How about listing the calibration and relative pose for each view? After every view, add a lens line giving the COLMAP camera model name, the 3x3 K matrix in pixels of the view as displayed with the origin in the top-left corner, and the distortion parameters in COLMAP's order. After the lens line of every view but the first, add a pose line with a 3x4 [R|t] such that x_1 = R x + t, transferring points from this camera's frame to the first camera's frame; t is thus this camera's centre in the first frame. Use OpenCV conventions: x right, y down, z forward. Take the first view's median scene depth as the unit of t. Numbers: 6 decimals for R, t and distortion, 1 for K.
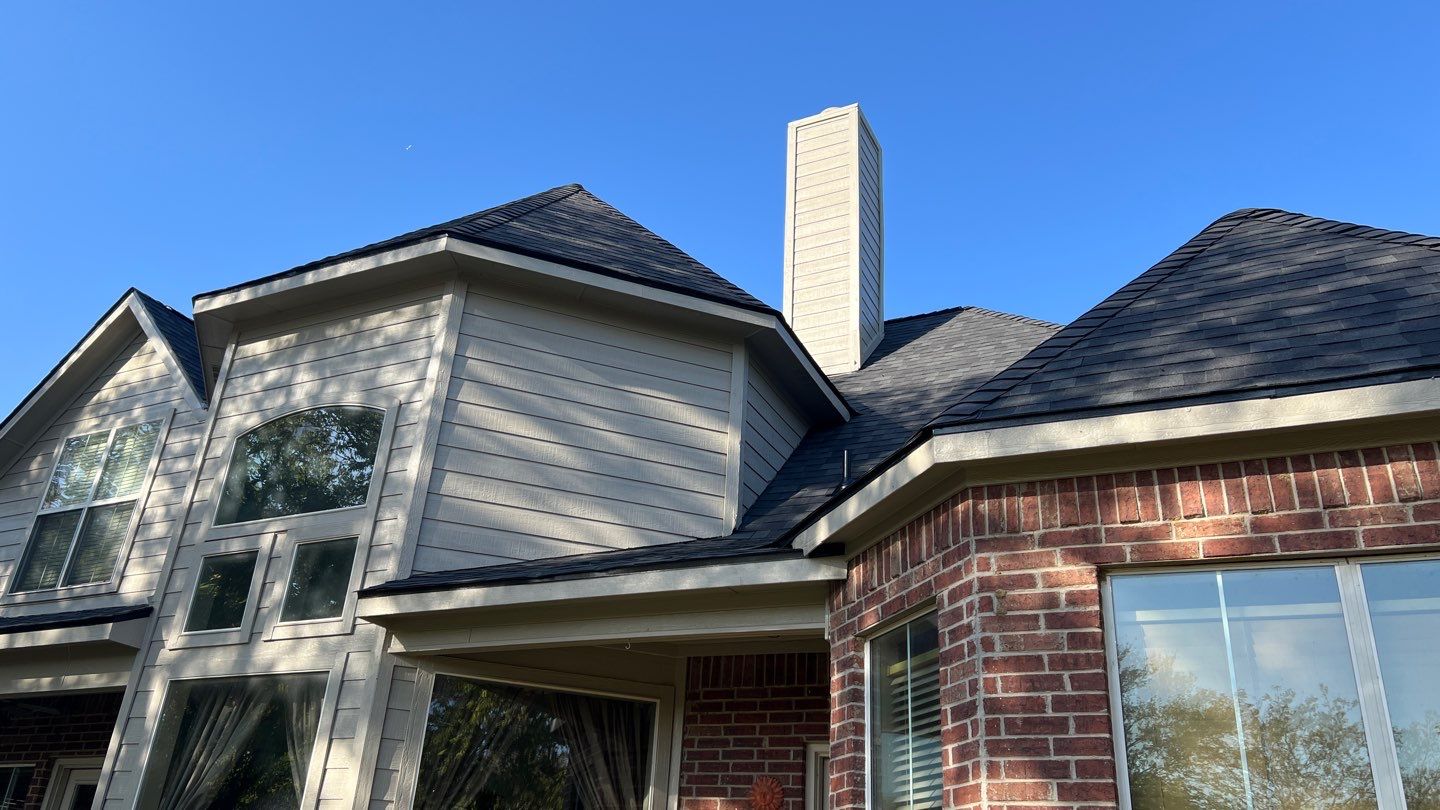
lens RADIAL K [[1078.1, 0, 715.6], [0, 1078.1, 415.4], [0, 0, 1]] dist [0.034774, -0.002094]
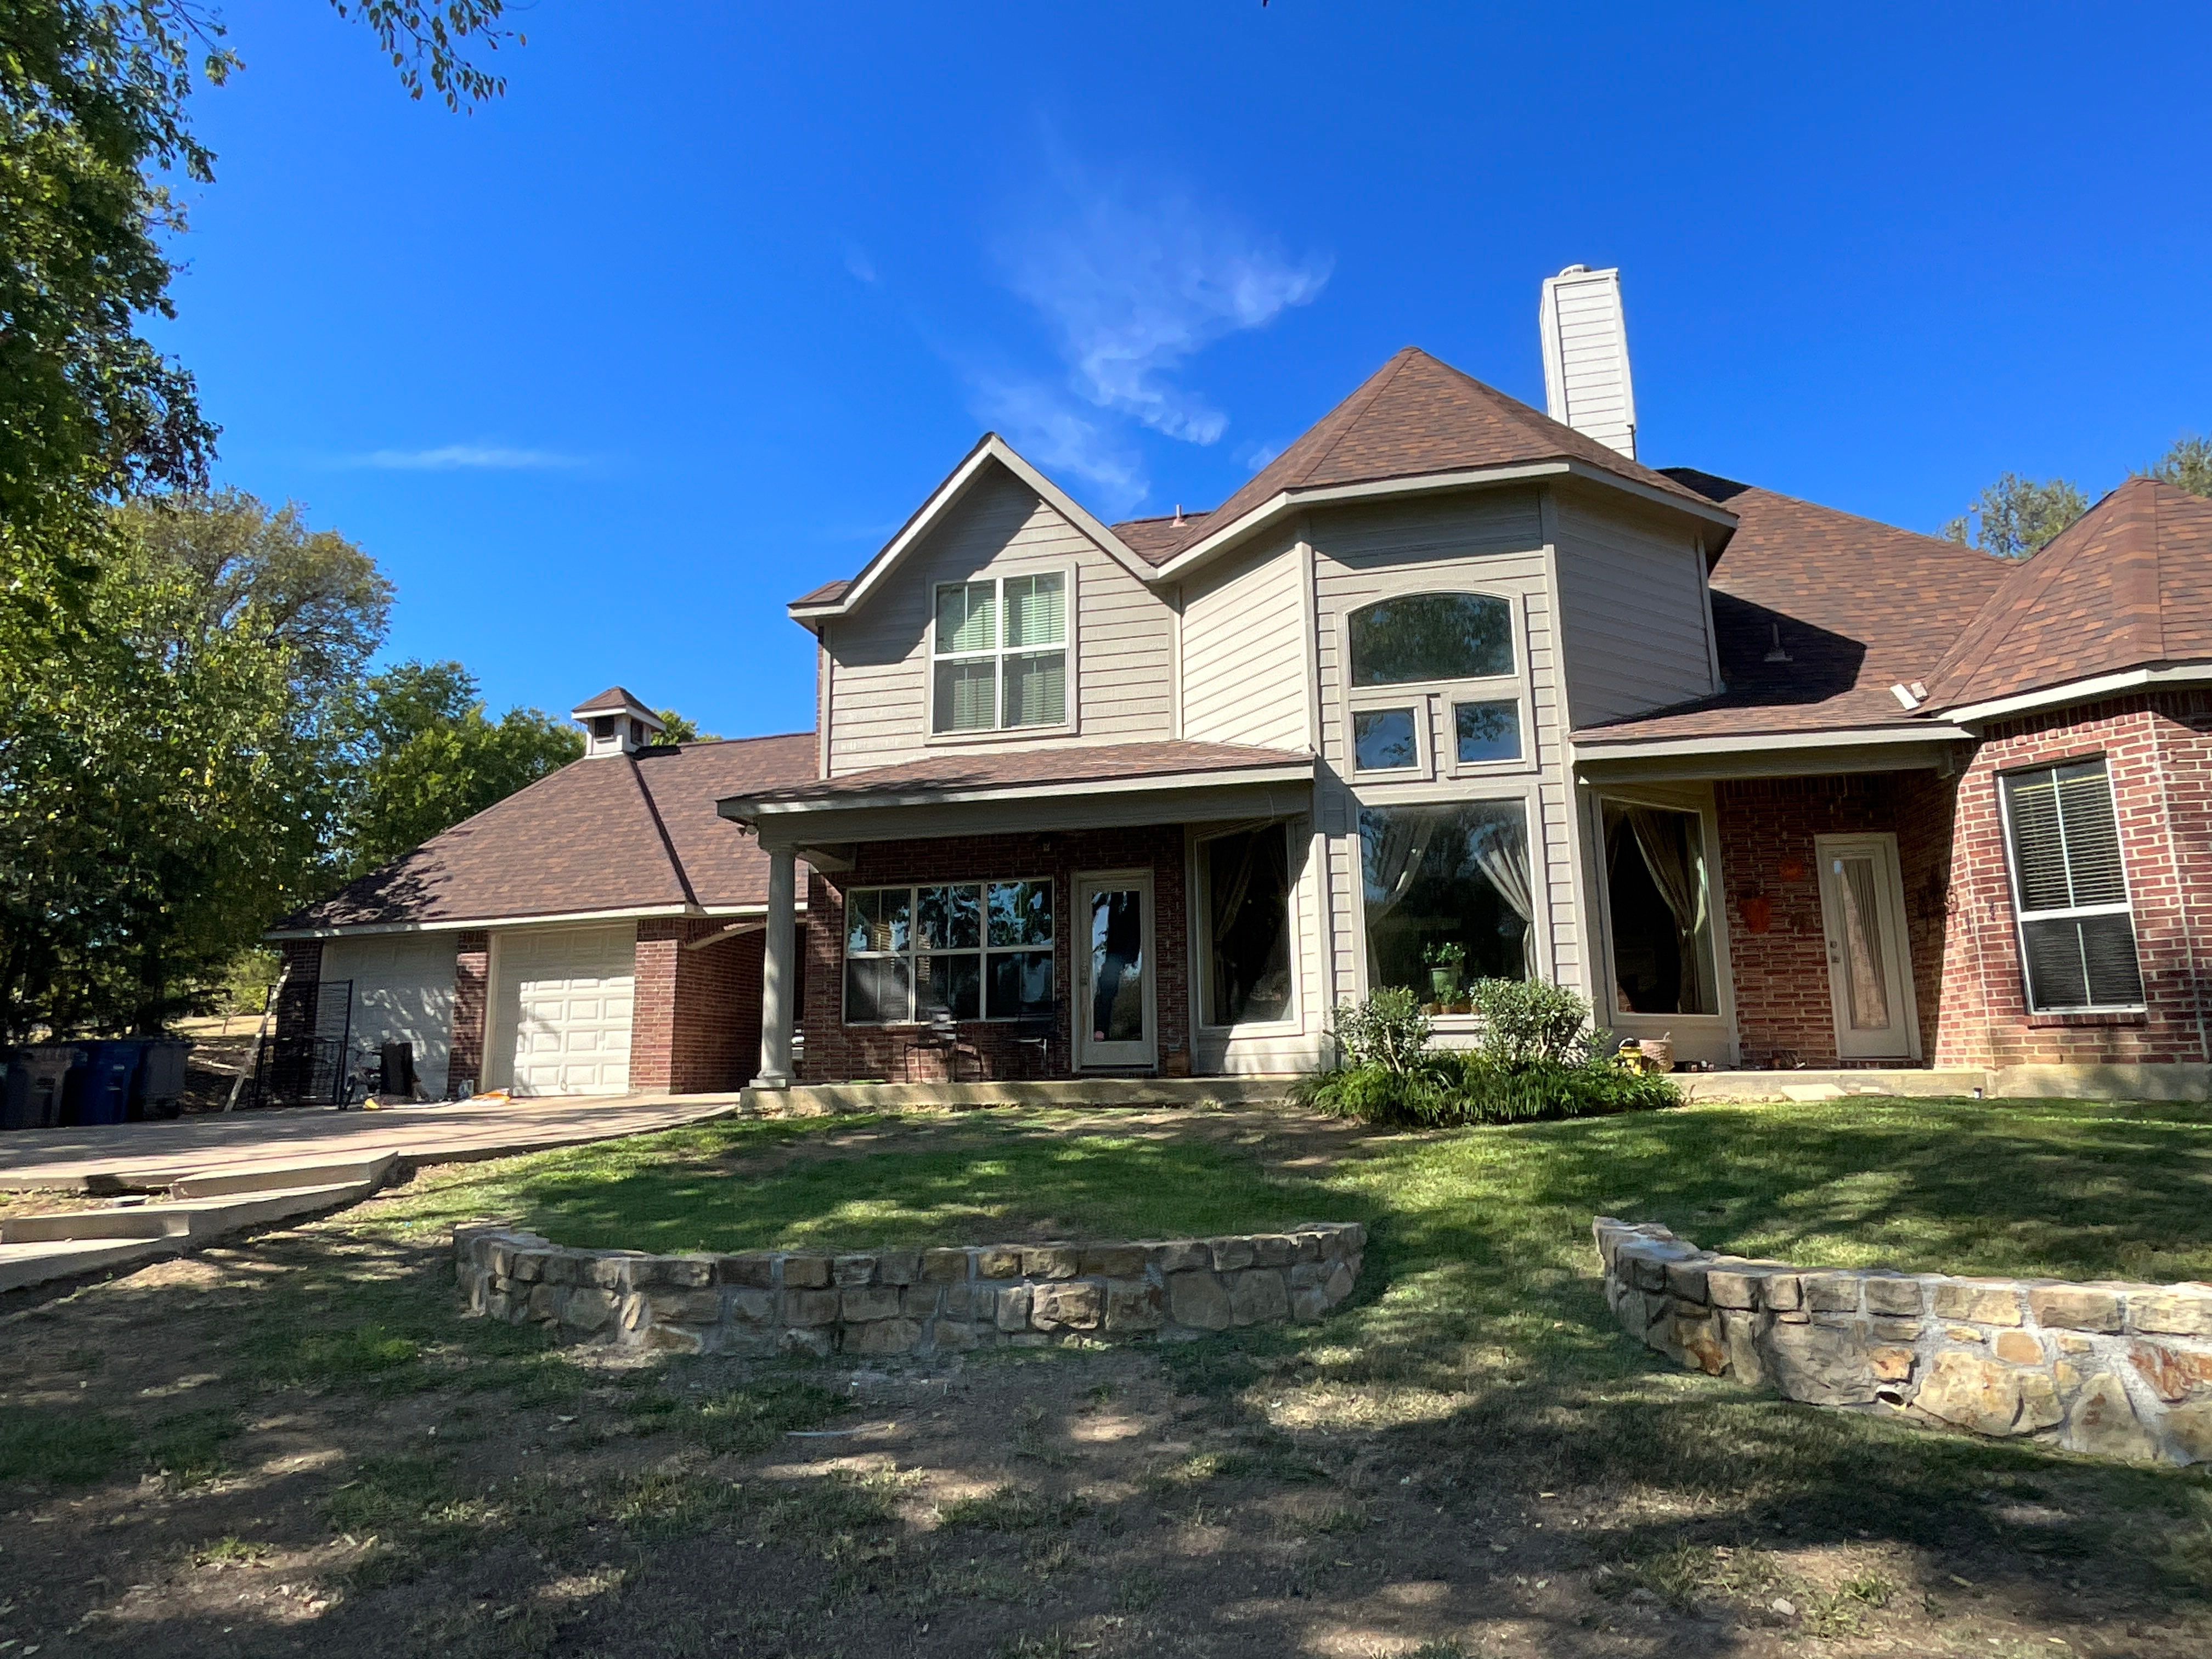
lens RADIAL K [[1295.8, 0, 1110.8], [0, 1295.8, 821.5], [0, 0, 1]] dist [-0.004762, 0.006484]
pose [[0.970357, -0.036258, 0.238940, -1.250875], [-0.029040, 0.964025, 0.264221, -0.157373], [-0.239924, -0.263327, 0.934395, -0.428829]]
